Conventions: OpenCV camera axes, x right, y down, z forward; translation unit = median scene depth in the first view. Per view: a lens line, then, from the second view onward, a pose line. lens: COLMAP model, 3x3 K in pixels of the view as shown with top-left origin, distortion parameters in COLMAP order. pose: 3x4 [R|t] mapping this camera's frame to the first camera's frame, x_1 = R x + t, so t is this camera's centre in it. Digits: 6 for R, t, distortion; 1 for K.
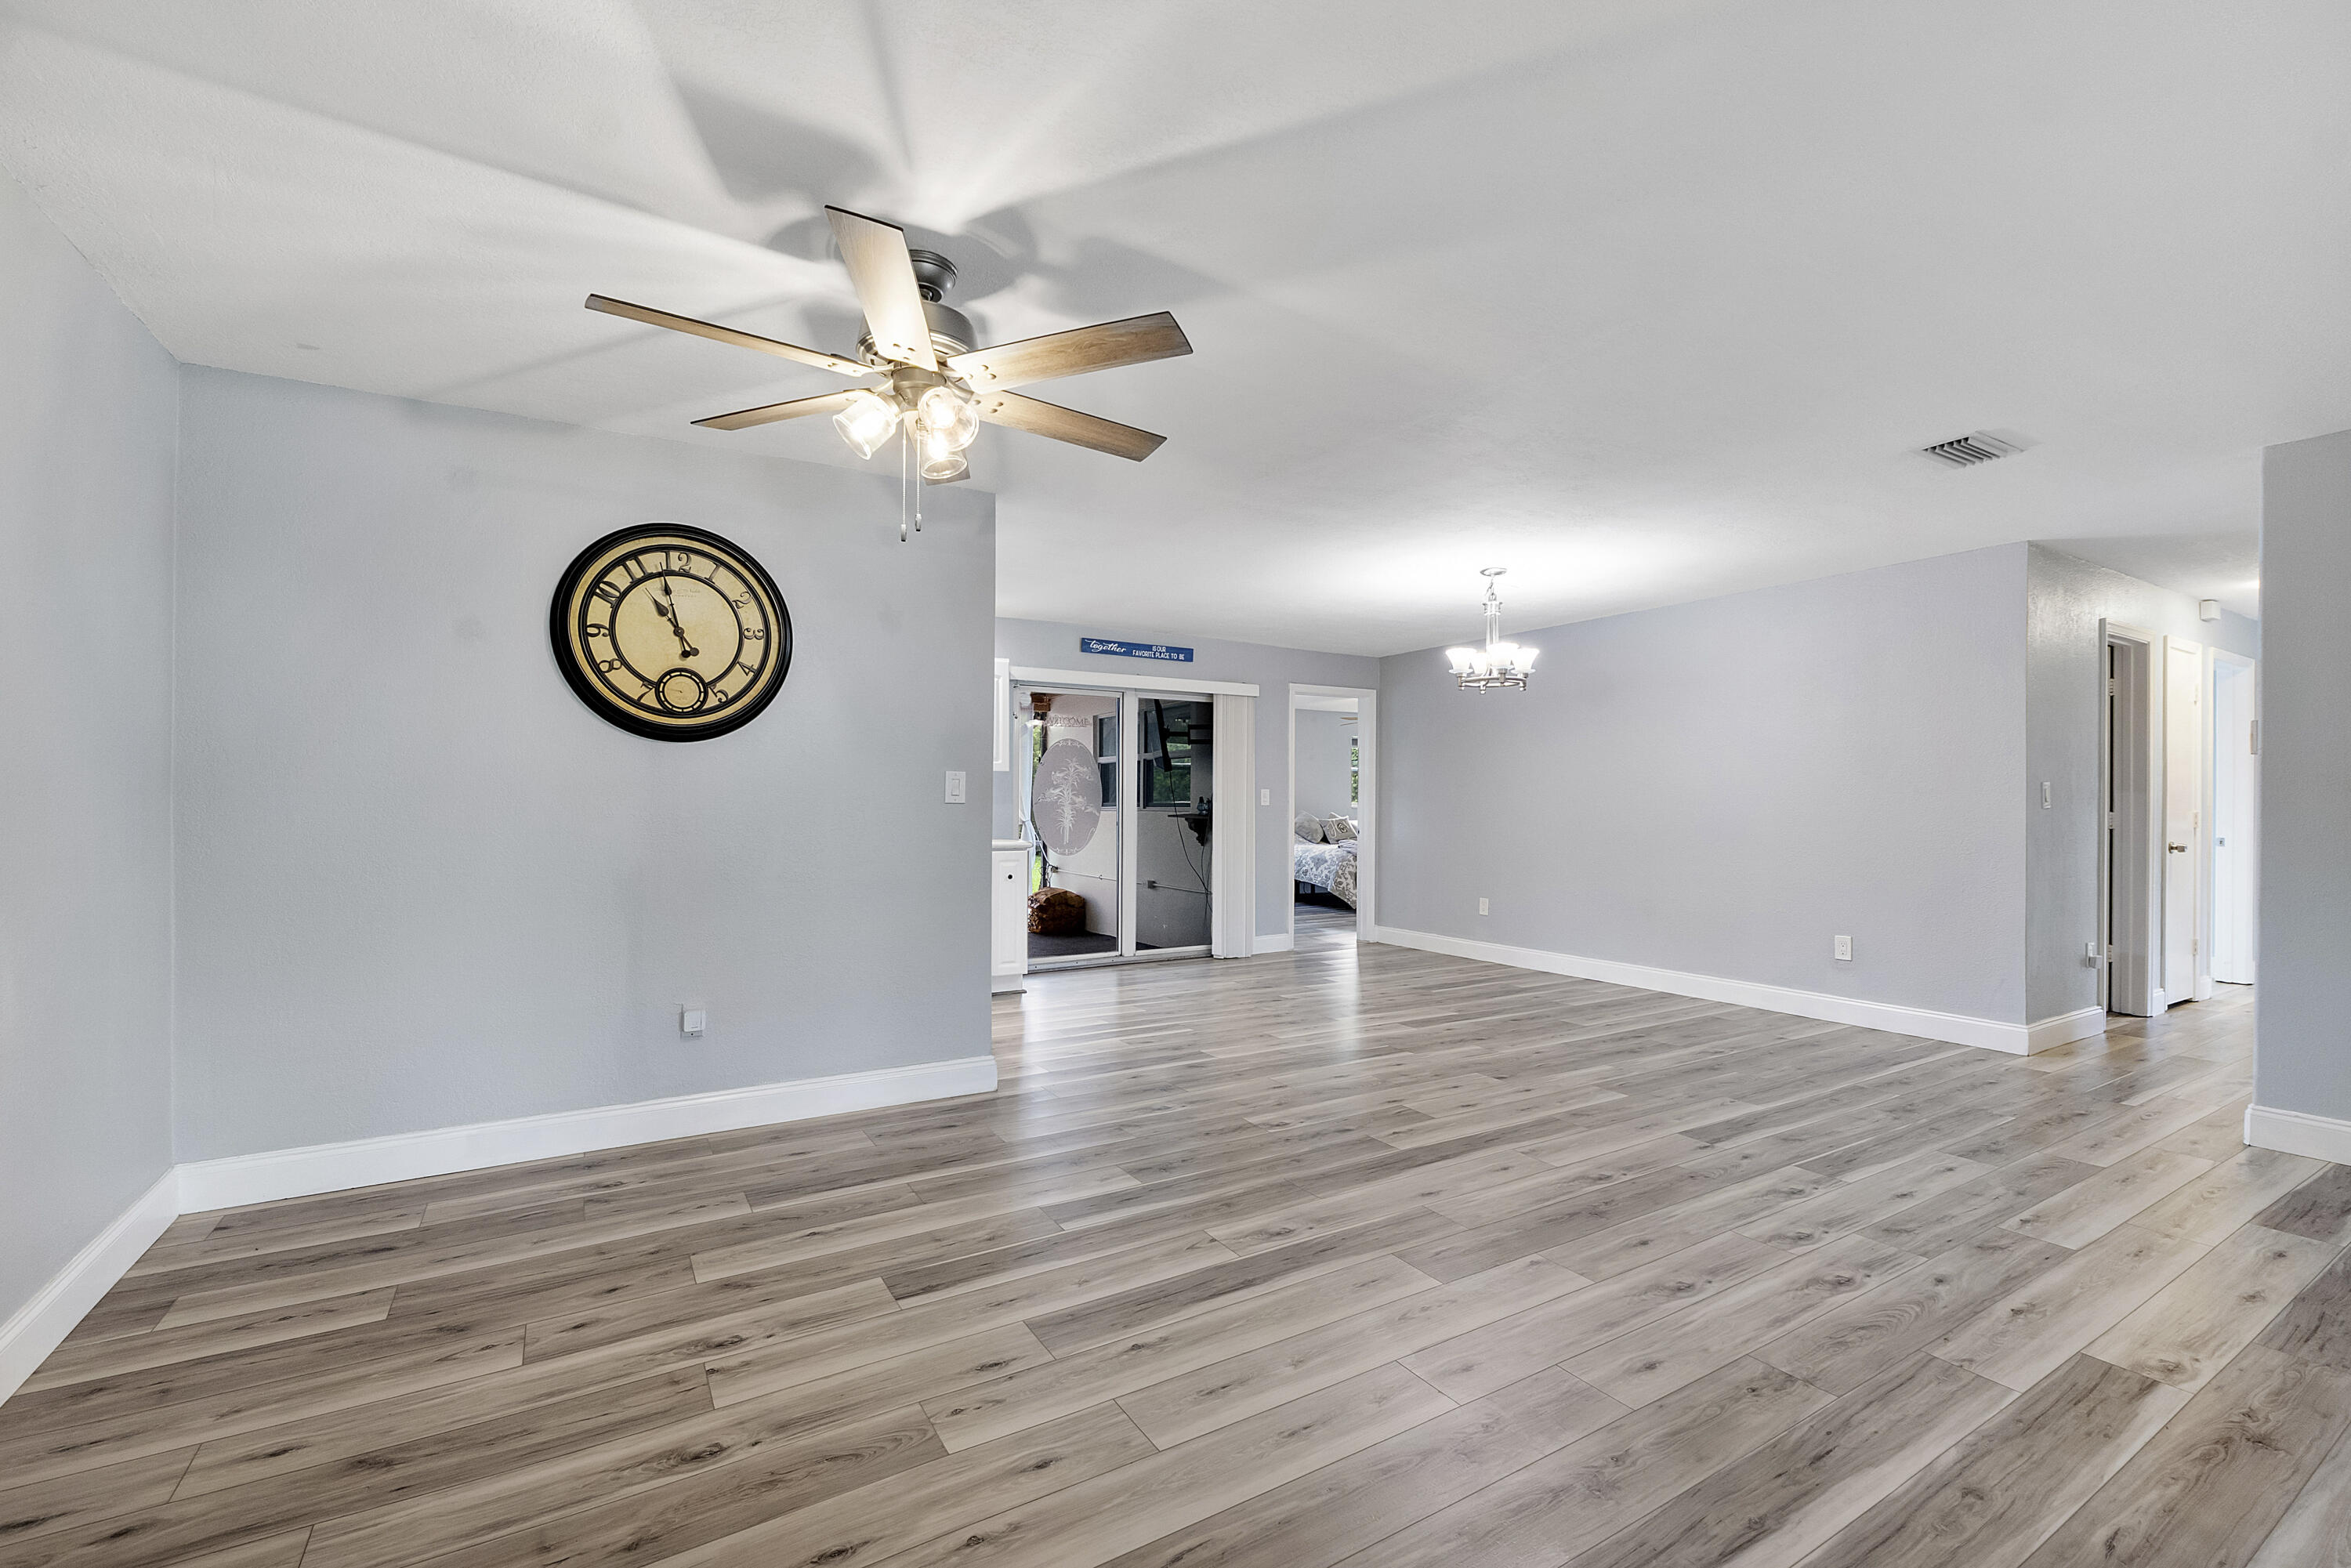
lens RADIAL K [[1001.4, 0, 1180.4], [0, 1001.4, 793.4], [0, 0, 1]] dist [-0.003861, -0.001597]
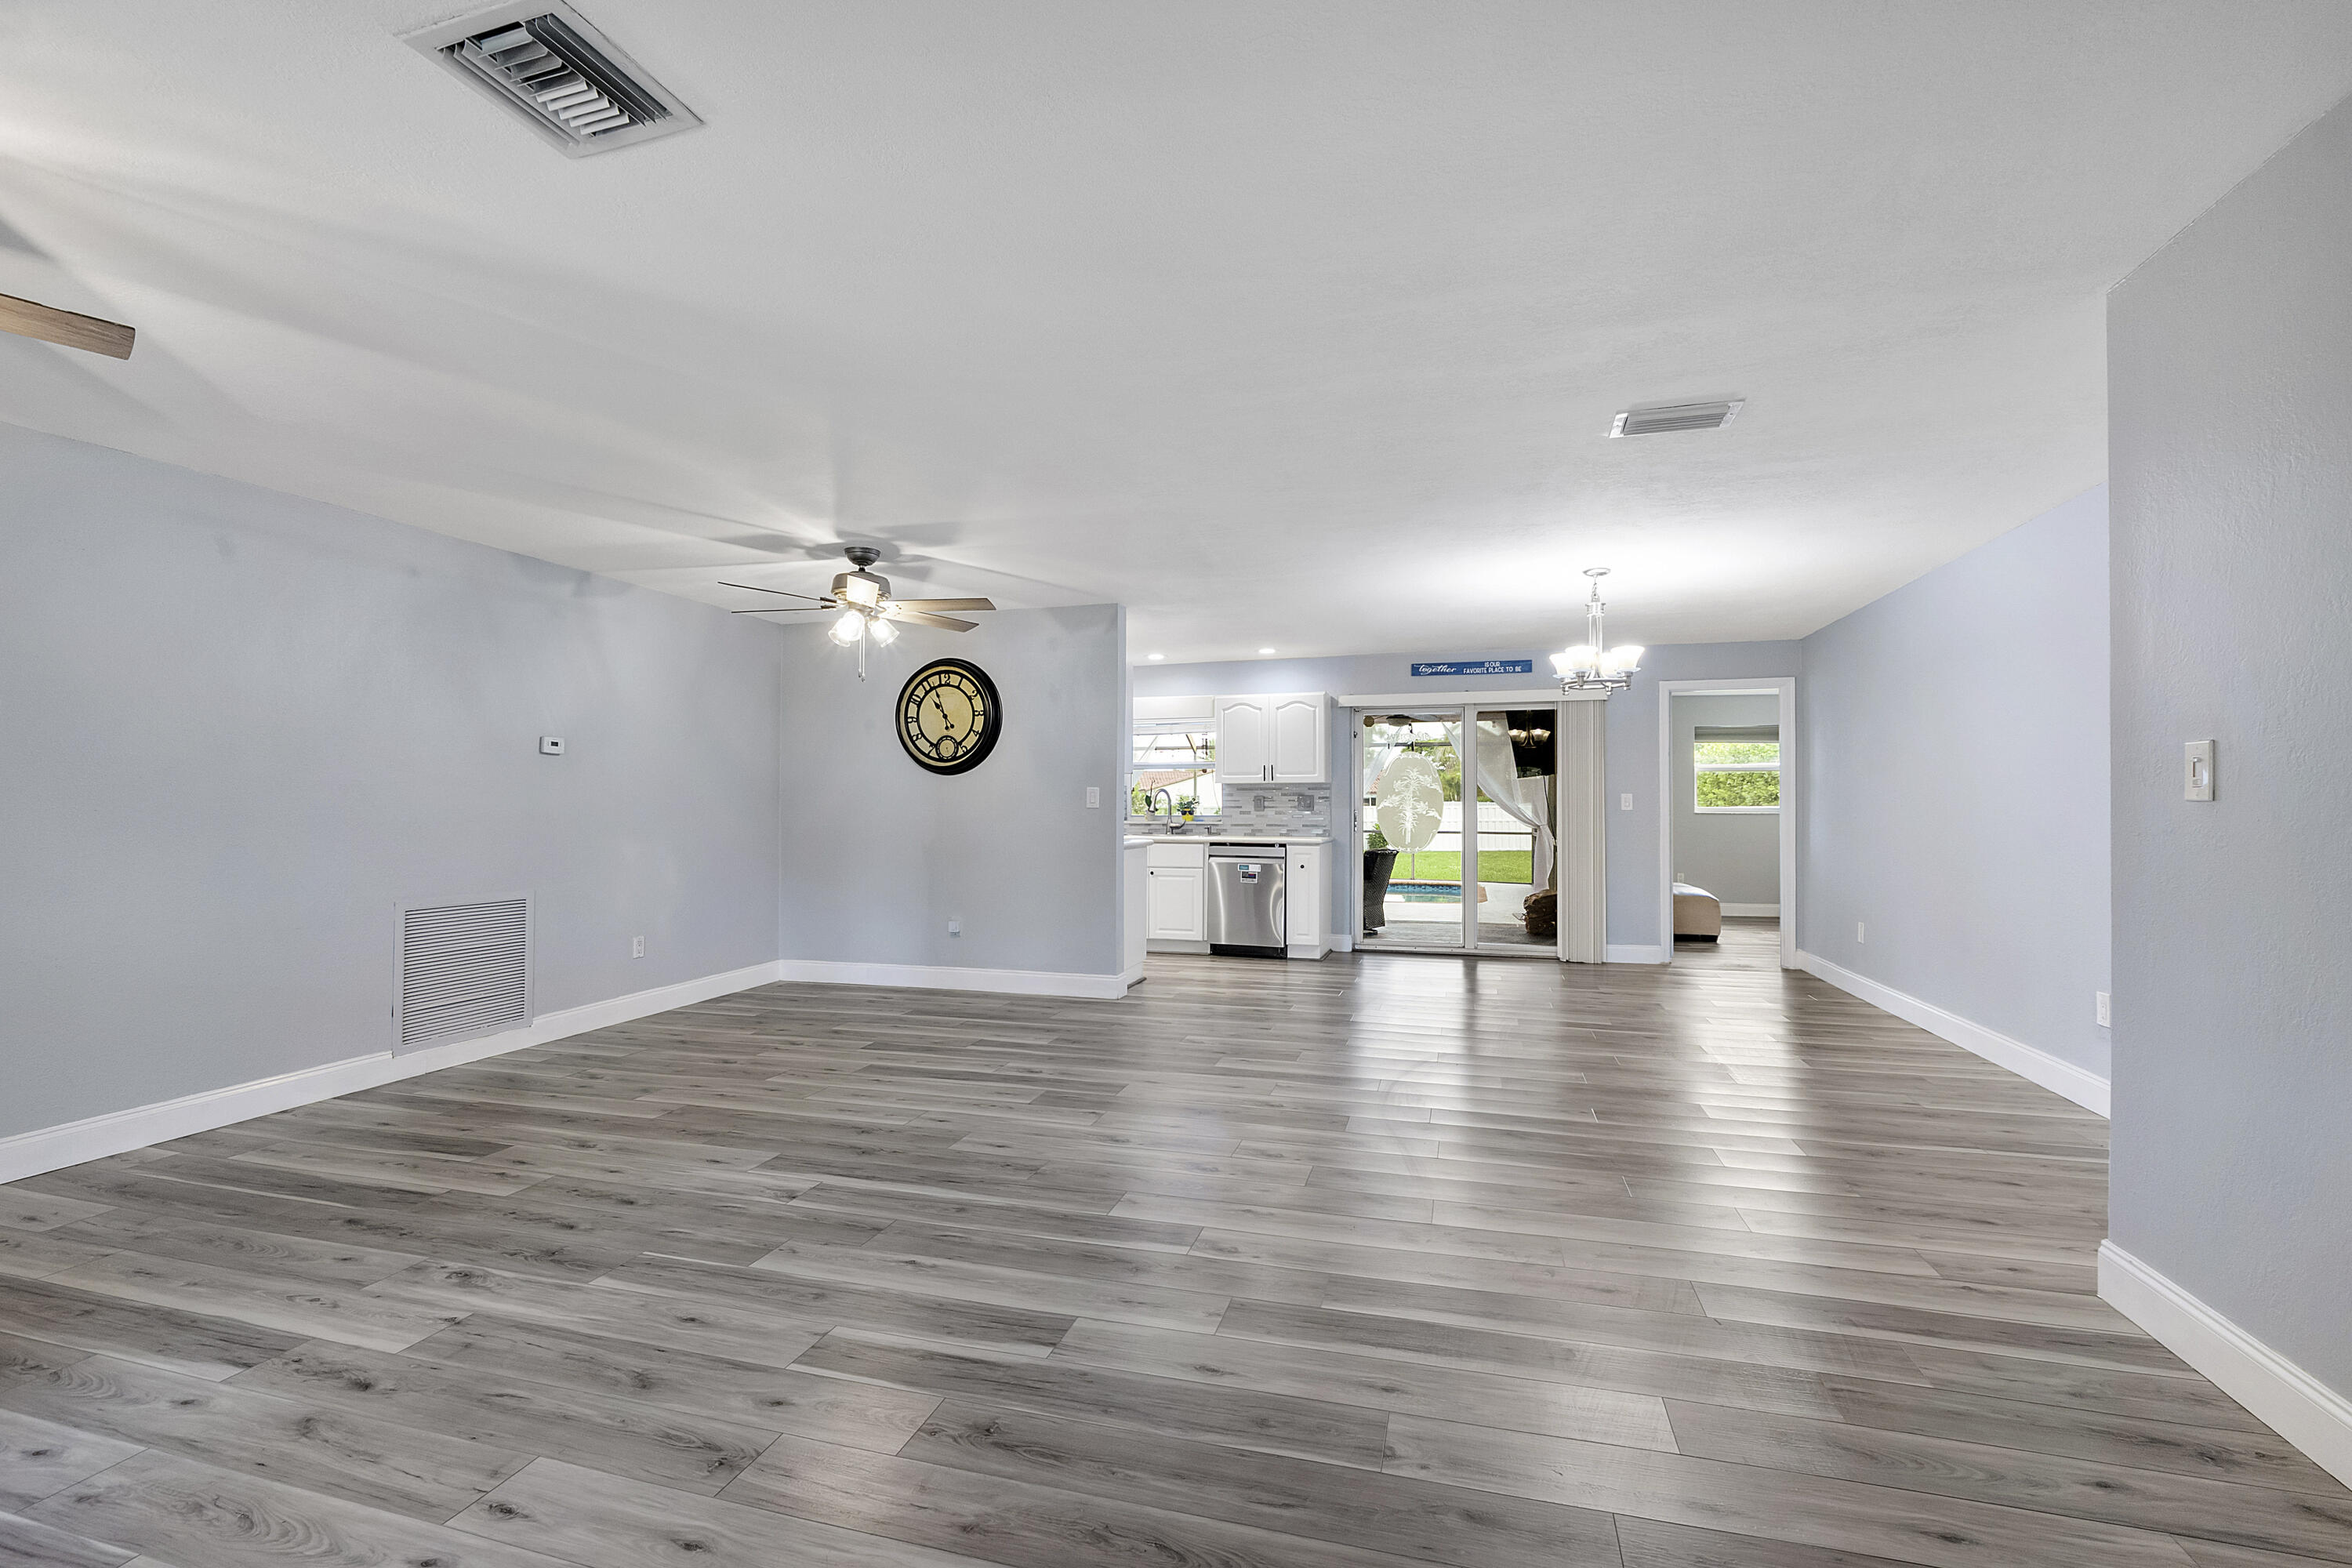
lens RADIAL K [[1001.9, 0, 1177.9], [0, 1001.9, 780.4], [0, 0, 1]] dist [-0.003861, -0.001597]
pose [[0.678913, -0.021829, -0.733894, 0.763195], [0.008004, 0.999719, -0.022331, 0.002308], [0.734175, 0.009286, 0.678897, 0.032635]]
